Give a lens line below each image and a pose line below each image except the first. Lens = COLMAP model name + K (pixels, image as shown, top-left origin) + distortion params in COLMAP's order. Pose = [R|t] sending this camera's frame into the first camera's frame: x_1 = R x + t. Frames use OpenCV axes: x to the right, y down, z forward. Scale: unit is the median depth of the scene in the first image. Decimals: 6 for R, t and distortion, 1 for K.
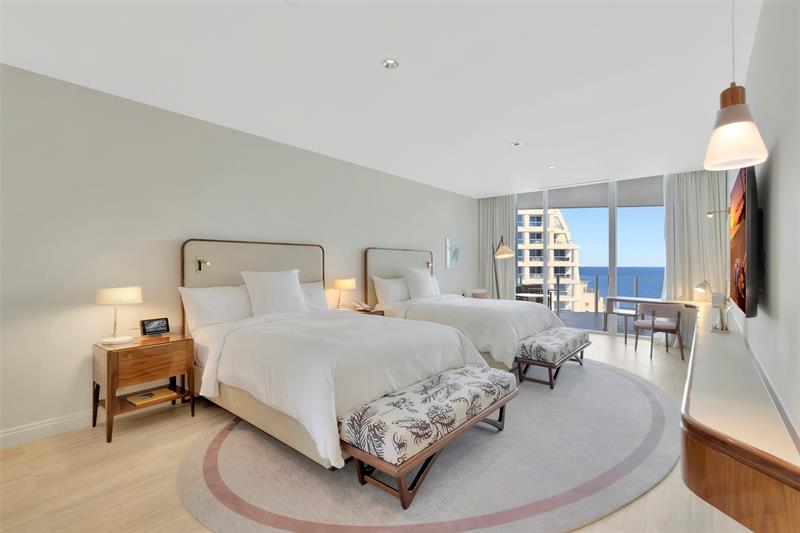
lens RADIAL K [[361.2, 0, 398.8], [0, 361.2, 256.7], [0, 0, 1]] dist [0.001678, 0.000322]
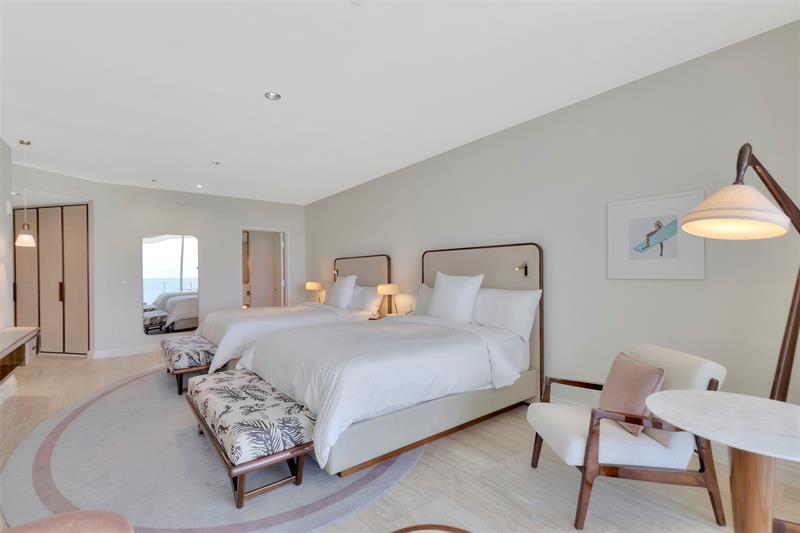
lens RADIAL K [[366.6, 0, 403.0], [0, 366.6, 265.5], [0, 0, 1]] dist [0.000387, -0.000031]
pose [[0.215173, 0.004971, 0.976563, -0.495259], [0.008172, 0.999943, -0.006890, 0.014298], [-0.976542, 0.009463, 0.215120, 0.212685]]
